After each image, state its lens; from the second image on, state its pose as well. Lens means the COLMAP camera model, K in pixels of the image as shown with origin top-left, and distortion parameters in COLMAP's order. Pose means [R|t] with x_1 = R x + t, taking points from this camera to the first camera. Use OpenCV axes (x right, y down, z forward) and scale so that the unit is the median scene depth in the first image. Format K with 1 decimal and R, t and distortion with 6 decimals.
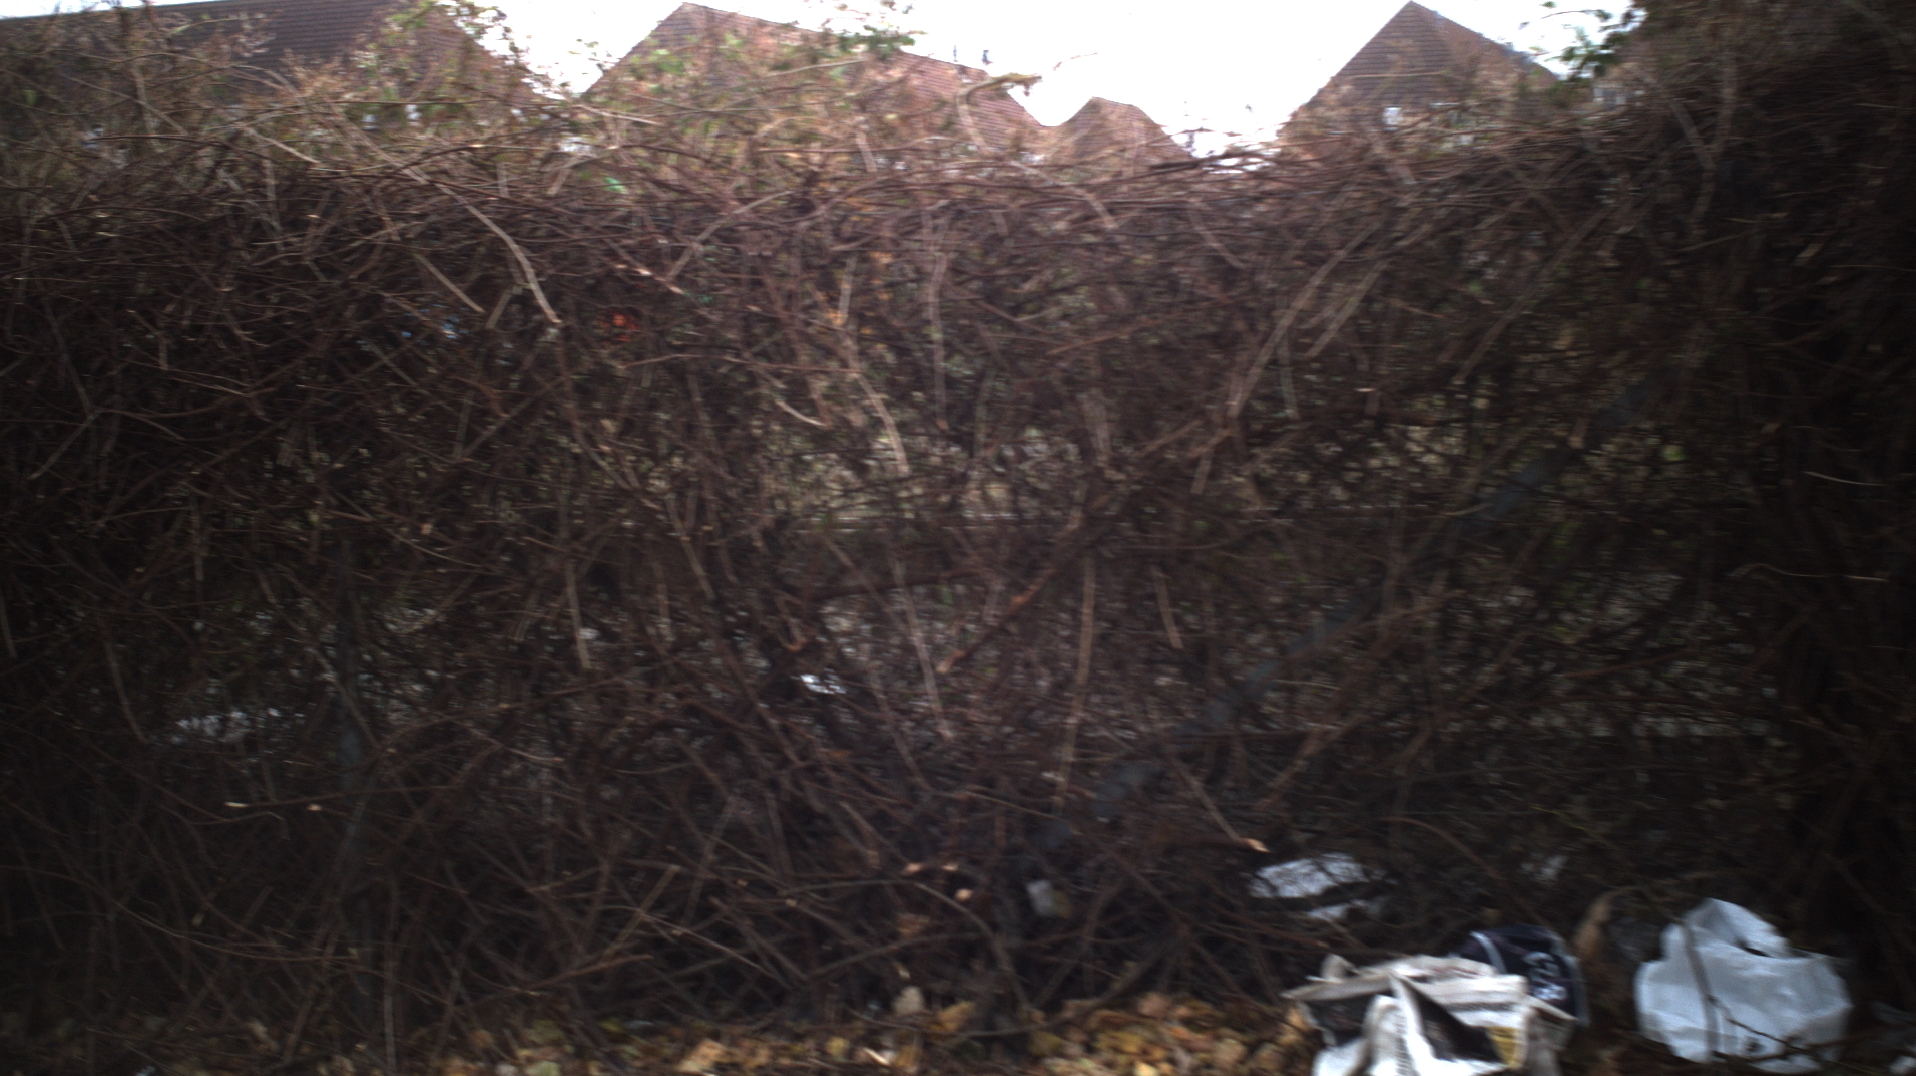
lens RADIAL K [[3396.7, 0, 959.7], [0, 3396.7, 537.0], [0, 0, 1]] dist [-0.240507, 0.000000]
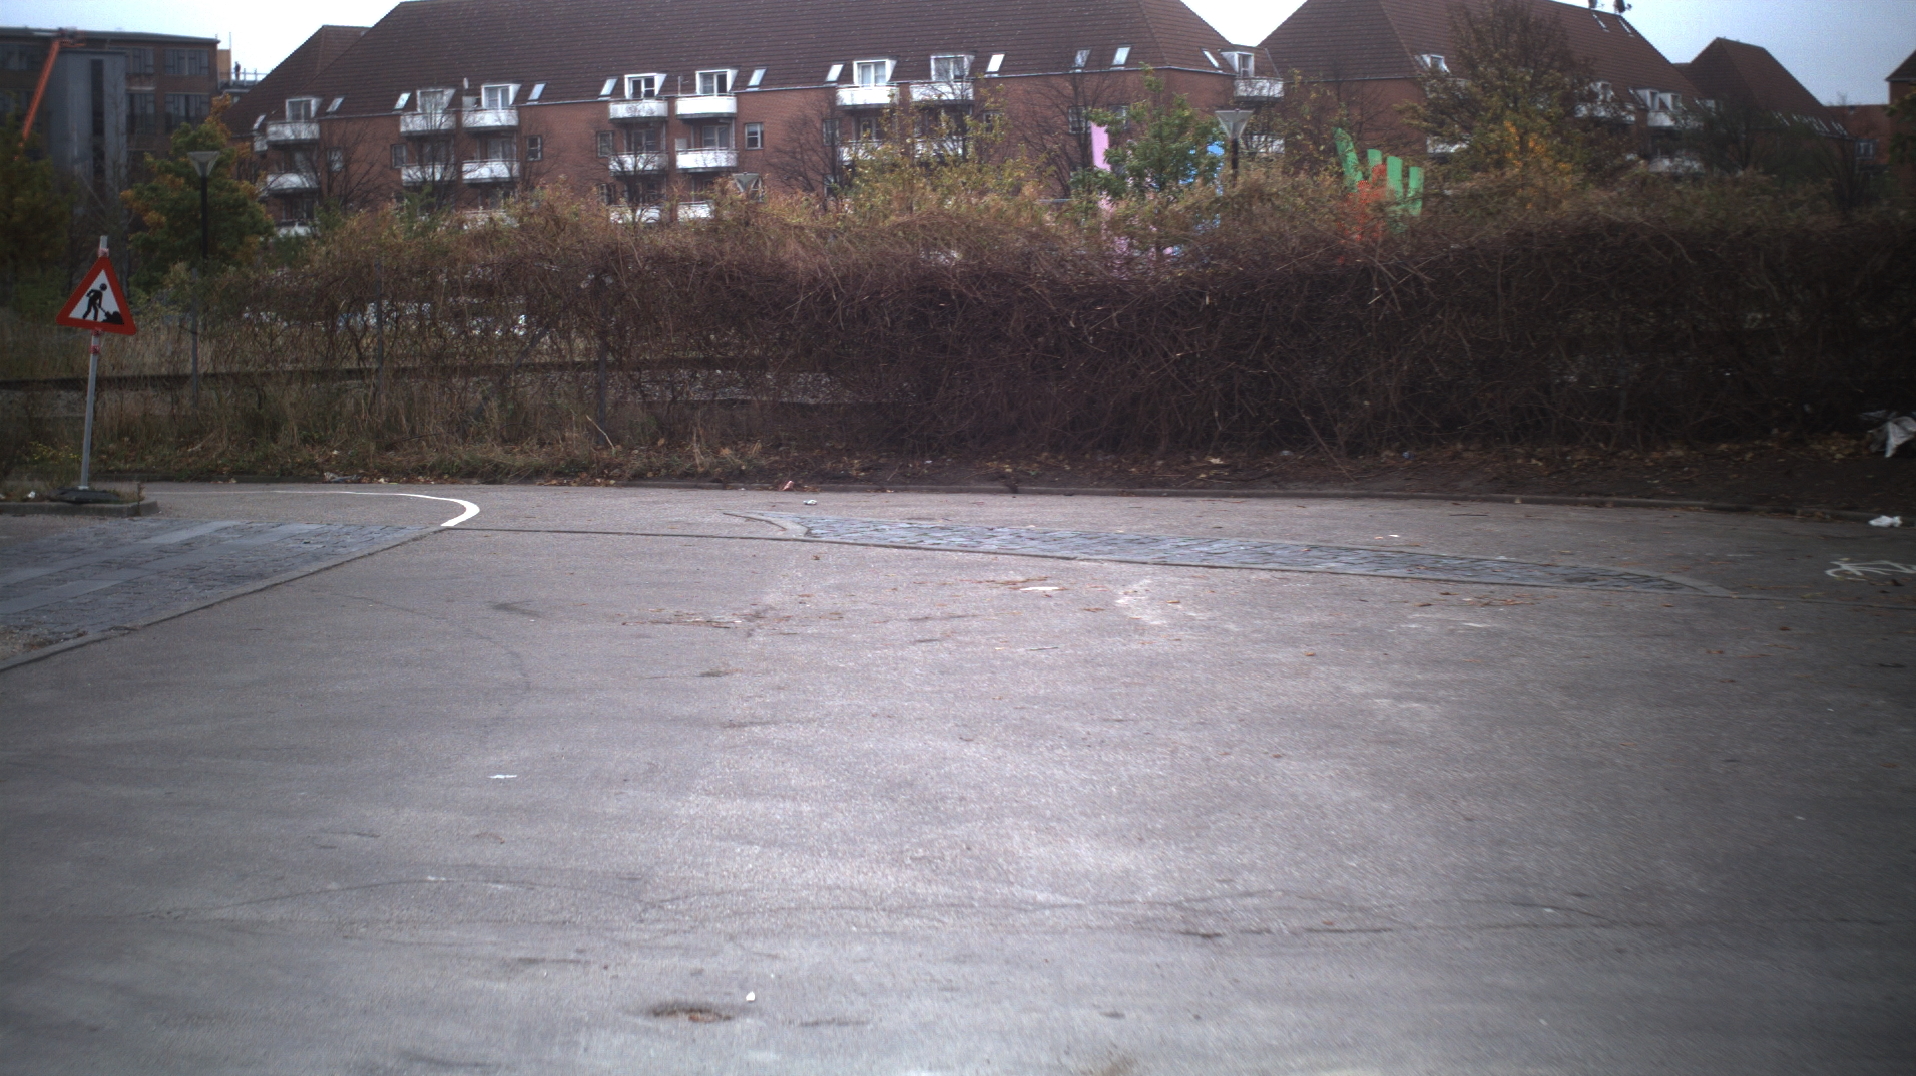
lens RADIAL K [[3396.7, 0, 965.0], [0, 3396.7, 539.5], [0, 0, 1]] dist [-0.240507, 0.000000]
pose [[0.982431, 0.019066, -0.185649, -0.218971], [-0.014552, 0.999565, 0.025645, 0.176850], [0.186057, -0.022493, 0.982281, -3.090343]]
